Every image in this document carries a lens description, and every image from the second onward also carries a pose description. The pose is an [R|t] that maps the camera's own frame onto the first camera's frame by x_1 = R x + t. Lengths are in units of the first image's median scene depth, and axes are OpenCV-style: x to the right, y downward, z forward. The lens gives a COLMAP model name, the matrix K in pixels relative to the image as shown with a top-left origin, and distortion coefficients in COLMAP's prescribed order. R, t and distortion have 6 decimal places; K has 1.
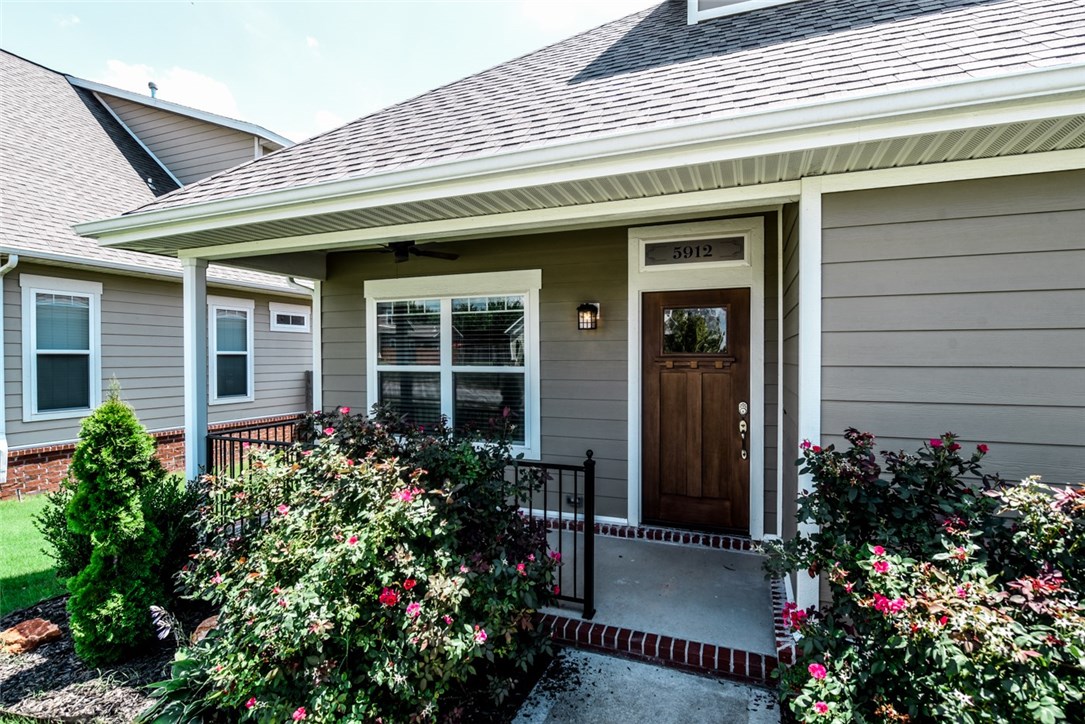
lens RADIAL K [[506.9, 0, 544.8], [0, 506.9, 366.4], [0, 0, 1]] dist [0.001825, 0.000201]
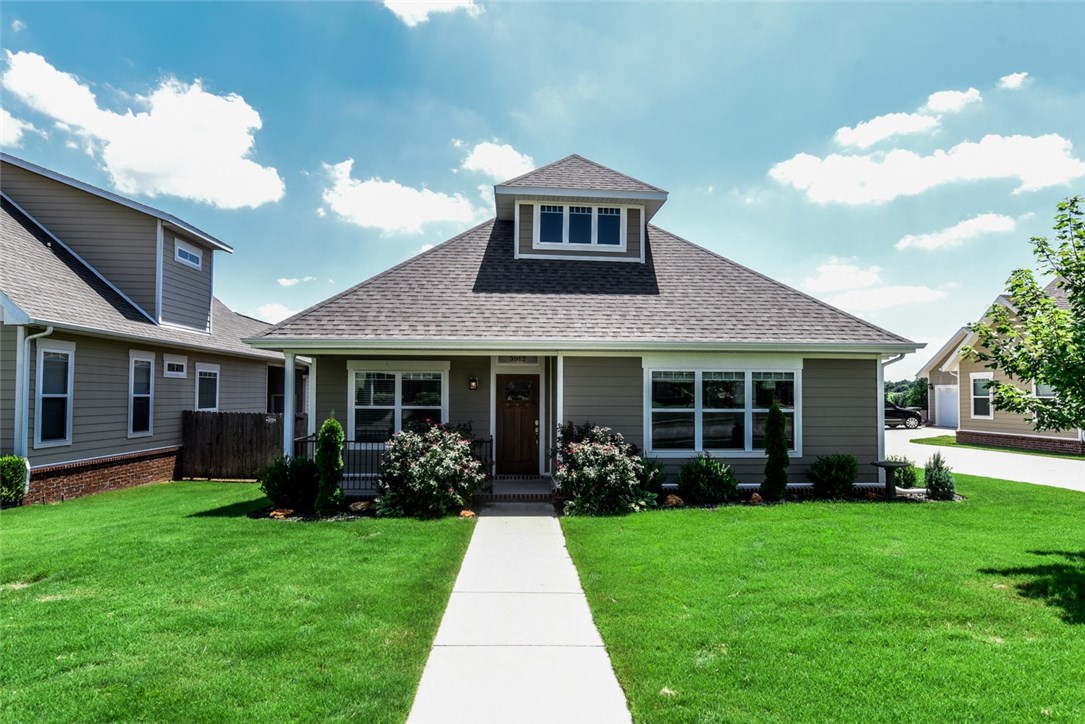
lens RADIAL K [[552.5, 0, 532.6], [0, 552.5, 399.5], [0, 0, 1]] dist [0.001380, -0.000183]
pose [[0.911954, 0.003867, 0.410274, -0.566748], [0.002245, 0.999894, -0.014412, 0.006343], [-0.410287, 0.014064, 0.911848, -1.119271]]
